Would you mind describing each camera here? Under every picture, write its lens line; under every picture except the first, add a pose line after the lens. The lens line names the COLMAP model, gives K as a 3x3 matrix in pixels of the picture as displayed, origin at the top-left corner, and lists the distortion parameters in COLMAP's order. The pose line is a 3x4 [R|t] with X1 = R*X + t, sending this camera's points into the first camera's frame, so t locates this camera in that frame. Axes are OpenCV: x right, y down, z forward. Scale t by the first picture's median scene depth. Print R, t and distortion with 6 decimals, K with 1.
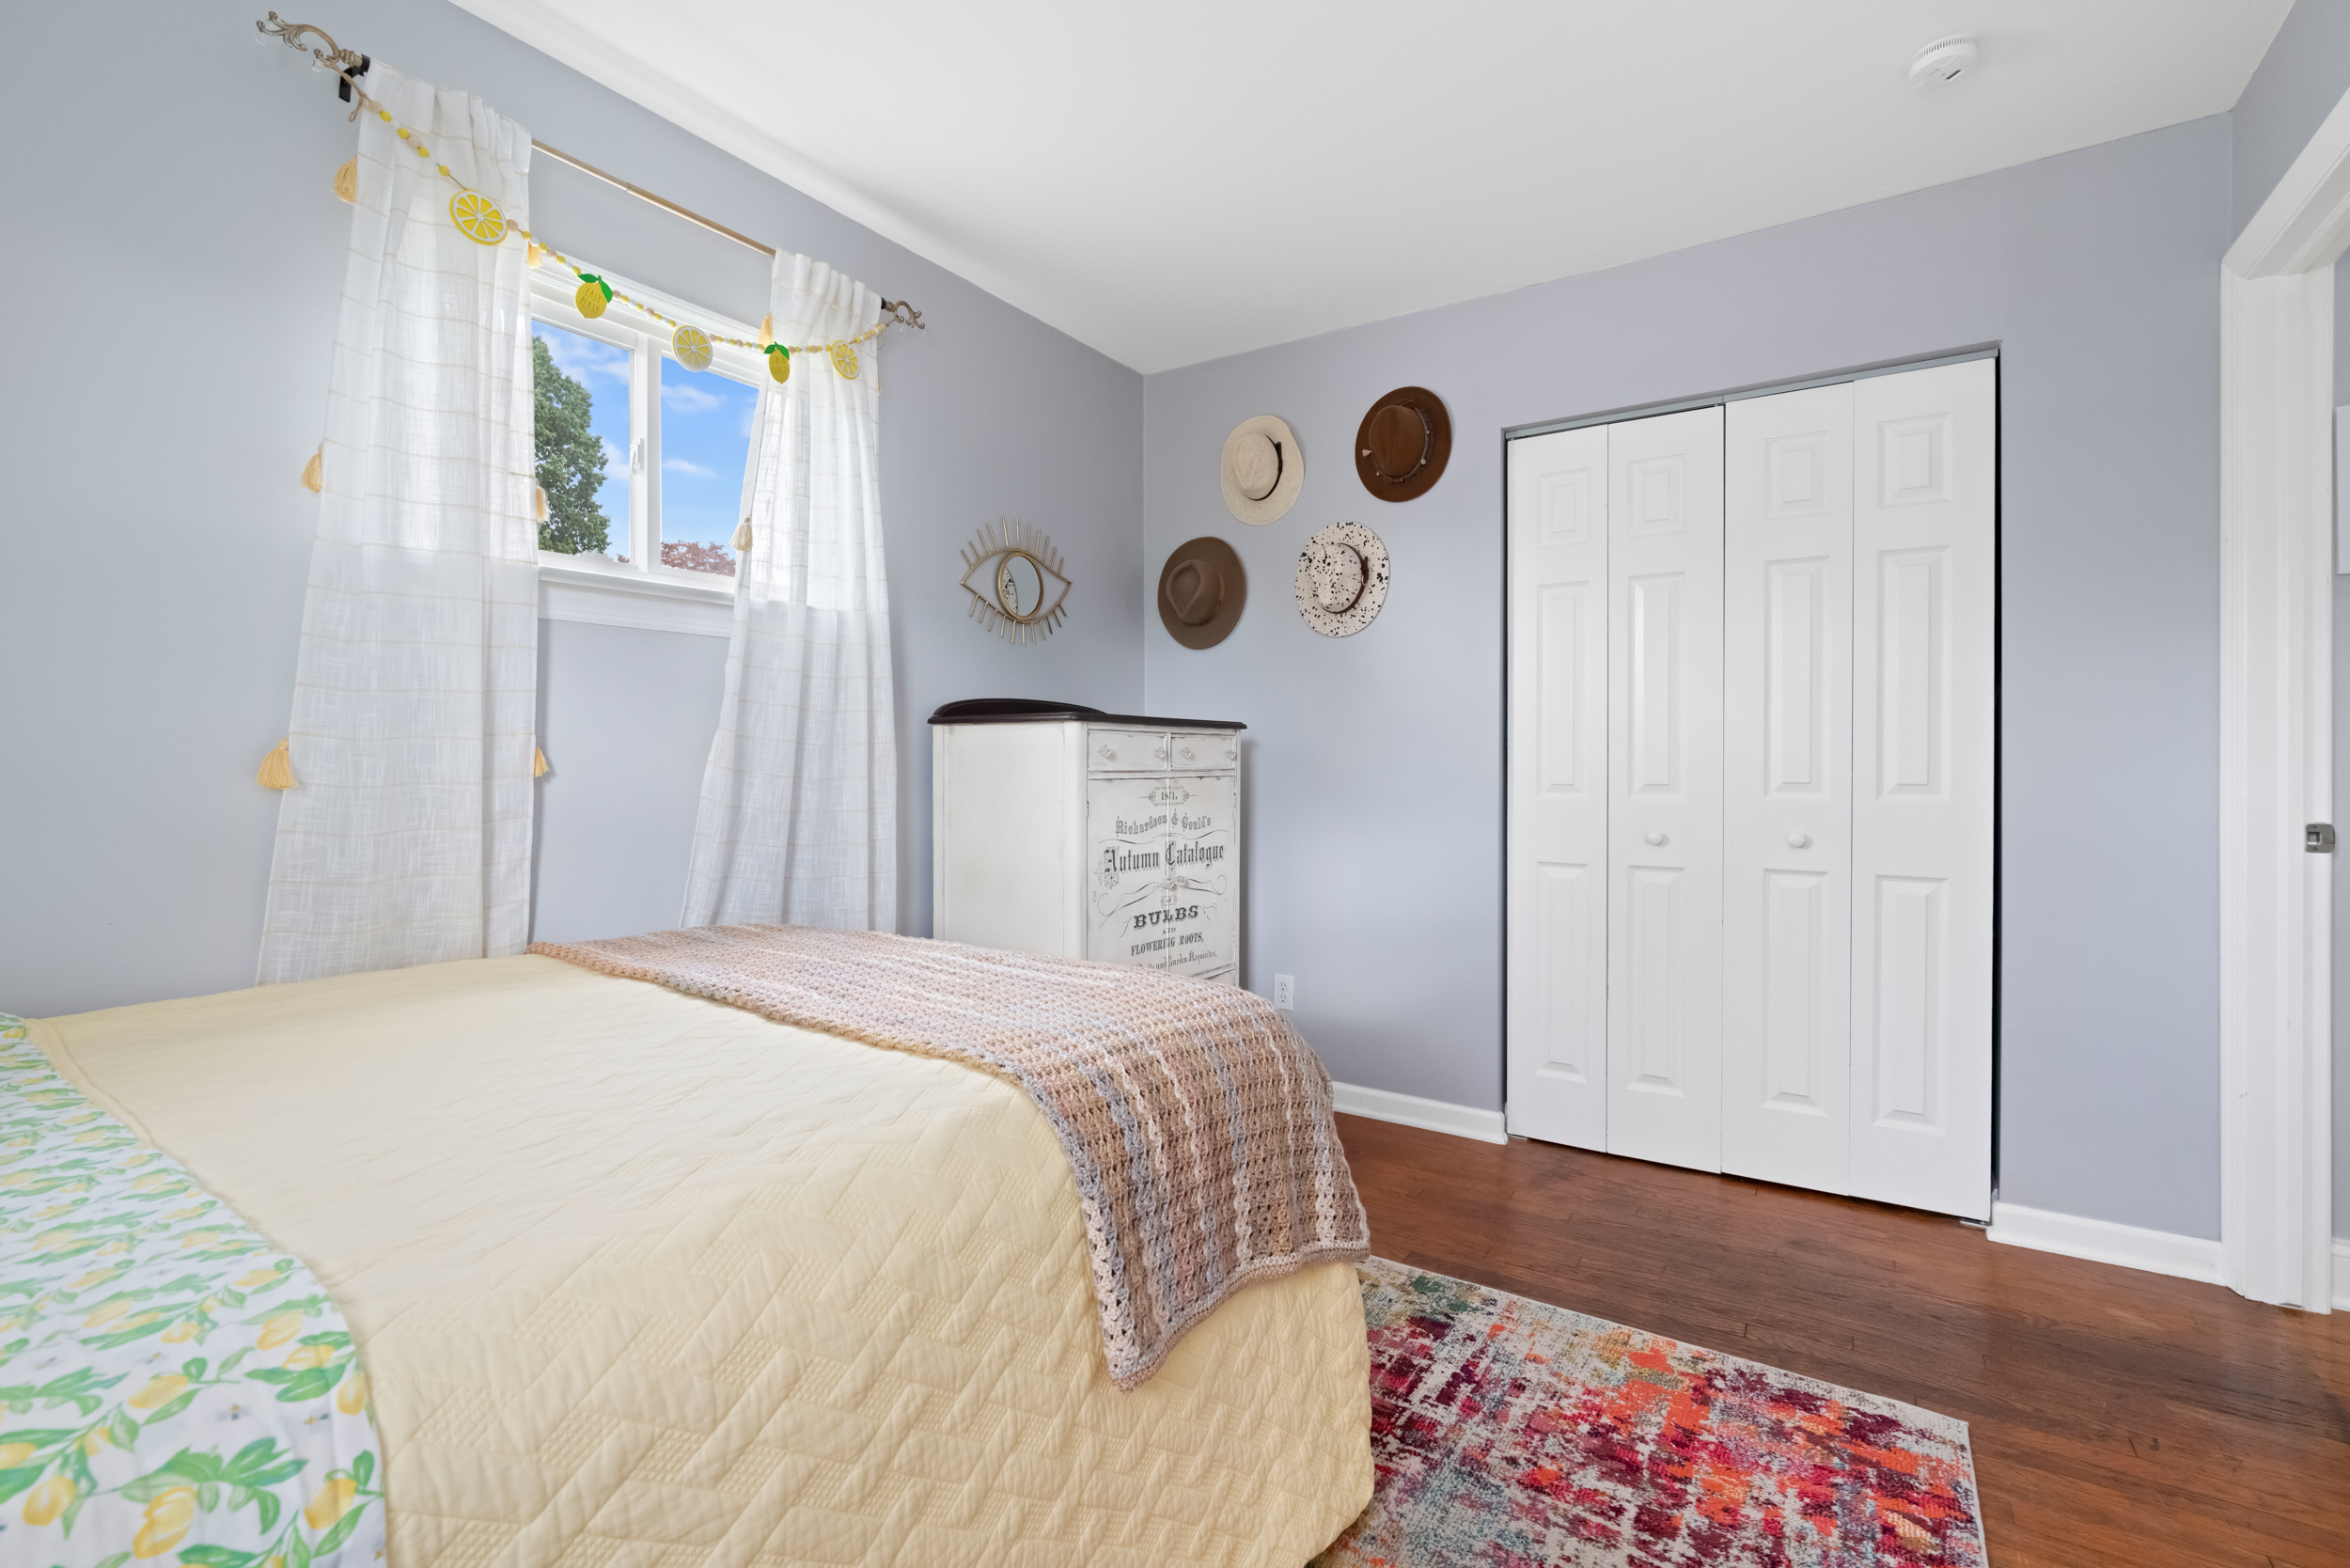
lens RADIAL K [[1059.9, 0, 1174.7], [0, 1059.9, 767.2], [0, 0, 1]] dist [-0.004185, 0.000946]
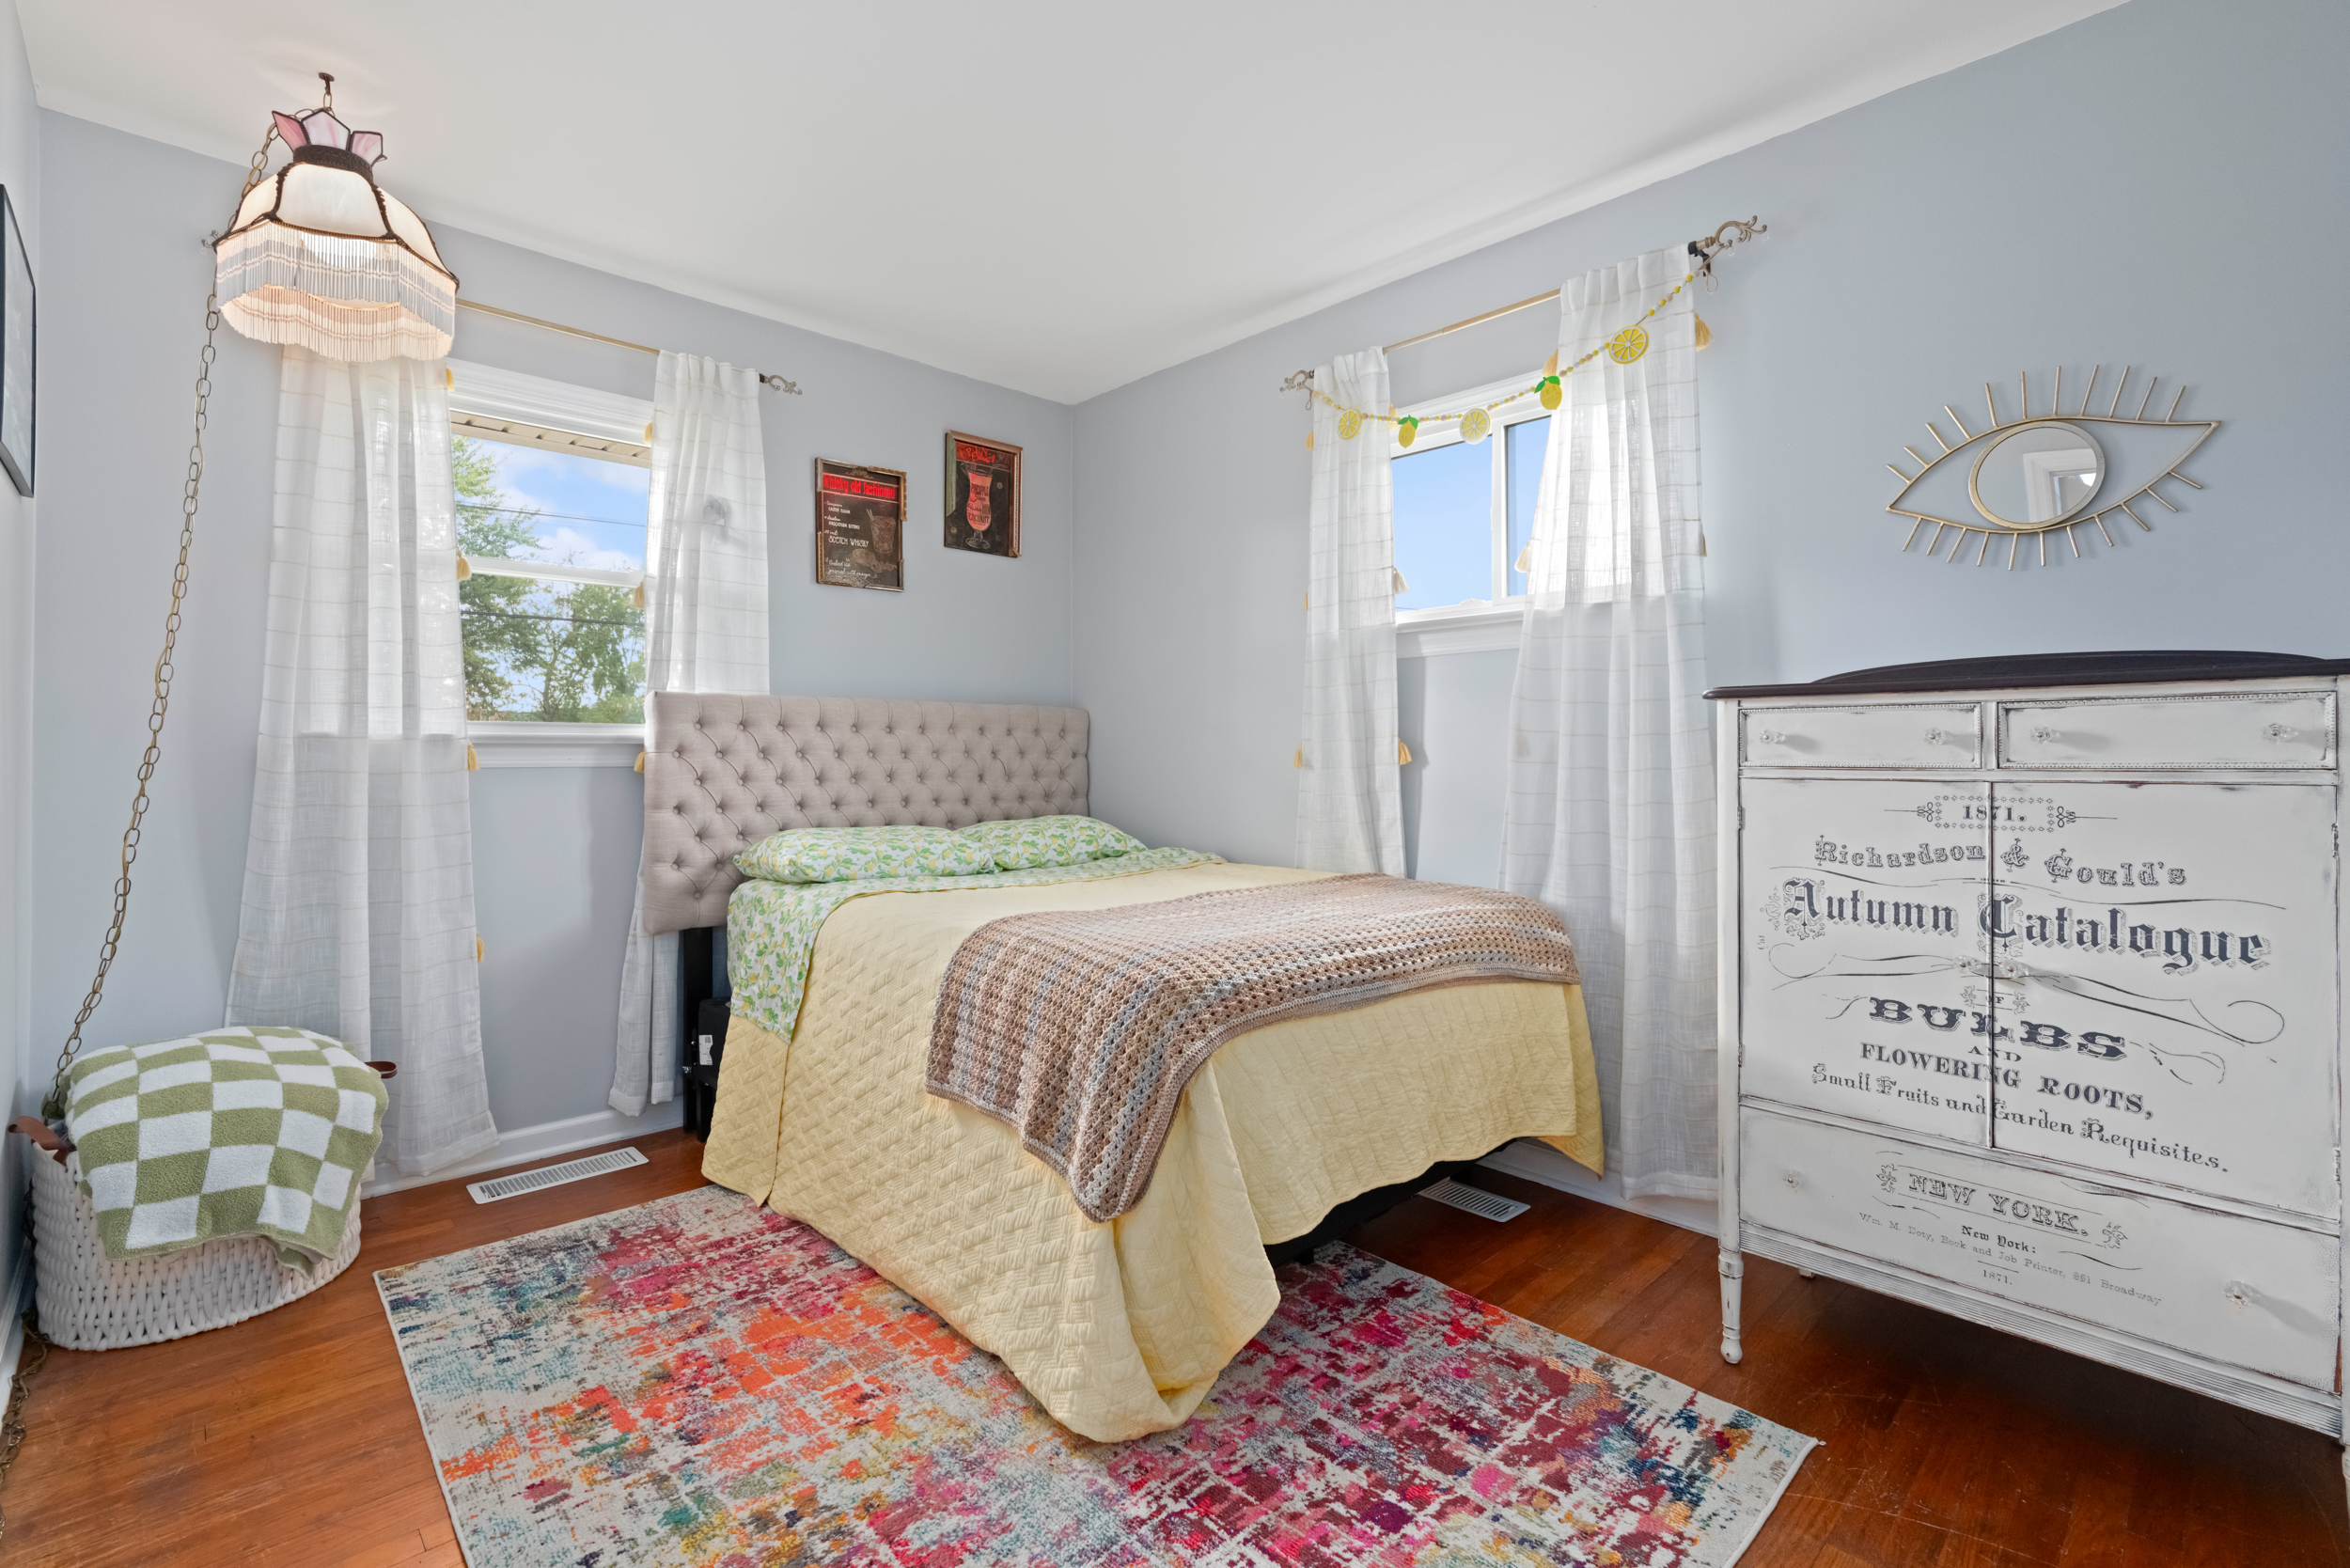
lens RADIAL K [[1054.7, 0, 1177.7], [0, 1054.7, 758.7], [0, 0, 1]] dist [-0.021575, 0.012277]
pose [[-0.223183, 0.001830, -0.974775, 0.641524], [-0.006199, 0.999975, 0.003297, -0.000977], [0.974757, 0.006778, -0.223167, 0.713074]]
